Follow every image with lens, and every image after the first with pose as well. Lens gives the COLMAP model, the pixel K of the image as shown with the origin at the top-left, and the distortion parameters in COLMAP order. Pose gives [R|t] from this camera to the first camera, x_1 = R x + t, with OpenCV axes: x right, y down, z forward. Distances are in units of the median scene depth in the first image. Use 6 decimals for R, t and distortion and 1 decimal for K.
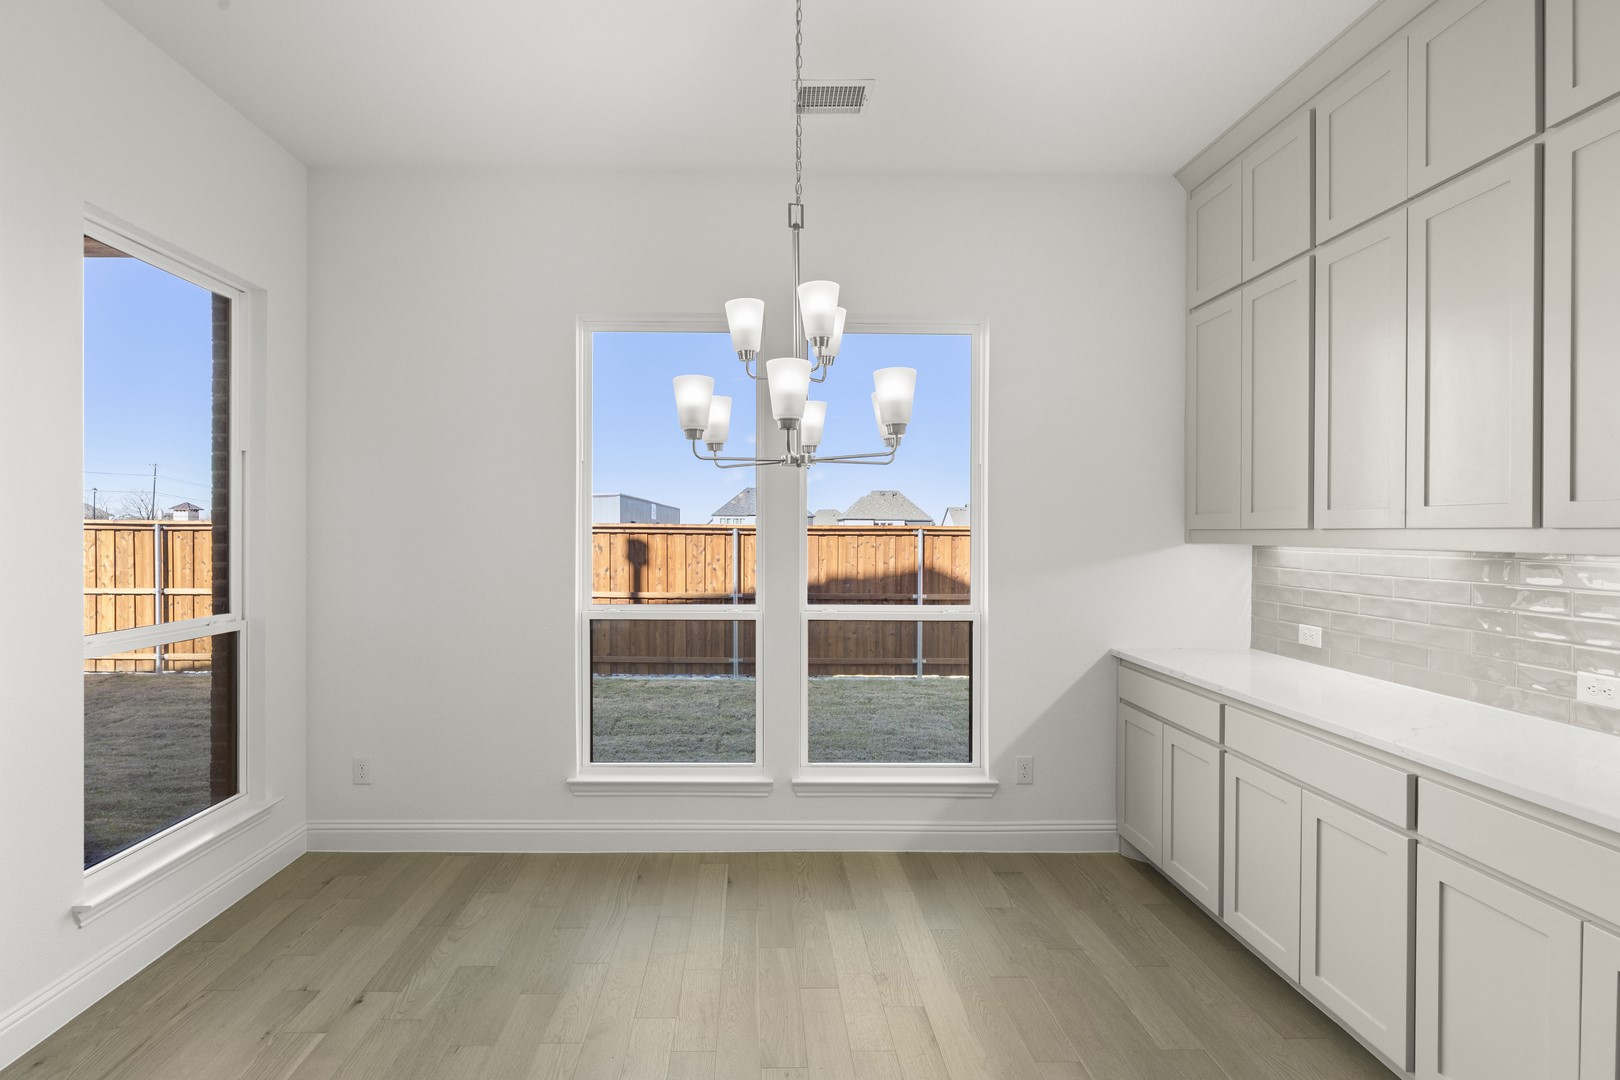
lens RADIAL K [[756.6, 0, 800.4], [0, 756.6, 524.8], [0, 0, 1]] dist [-0.001850, -0.000059]
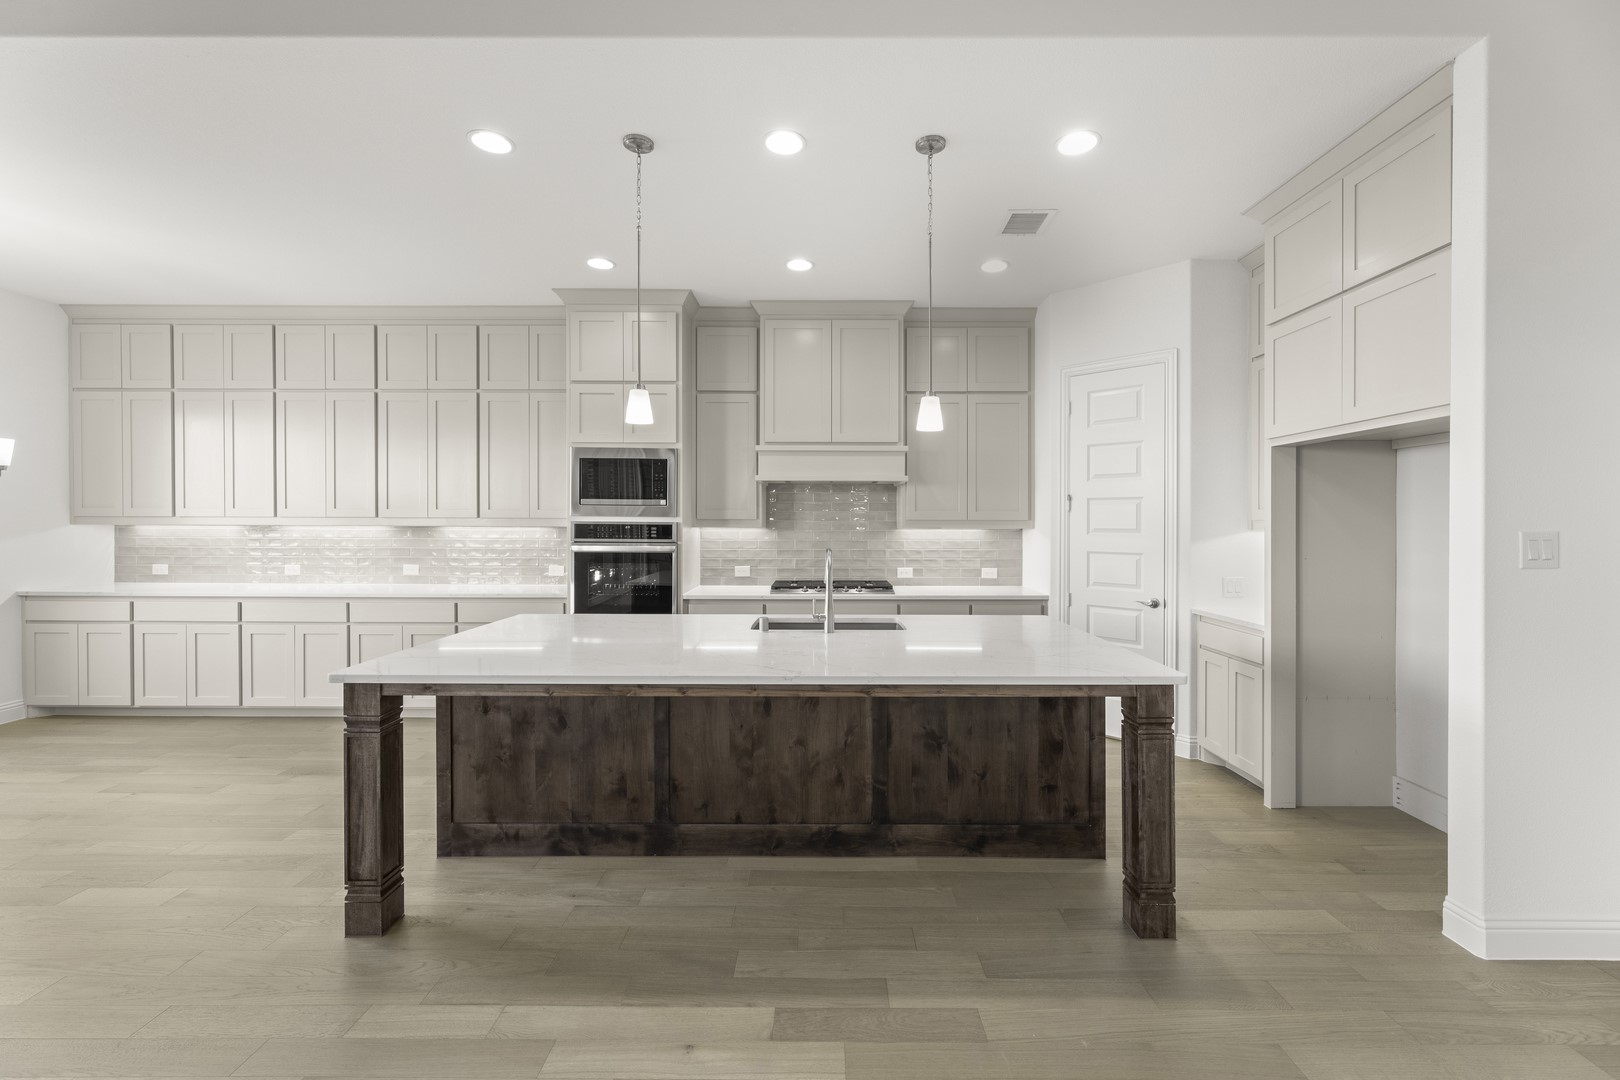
lens RADIAL K [[644.5, 0, 810.0], [0, 644.5, 540.0], [0, 0, 1]] dist [0.001754, 0.000379]
pose [[0.038004, -0.033948, 0.998701, -0.944968], [-0.010202, 0.999358, 0.034358, -0.008173], [-0.999225, -0.011494, 0.037634, -0.768485]]
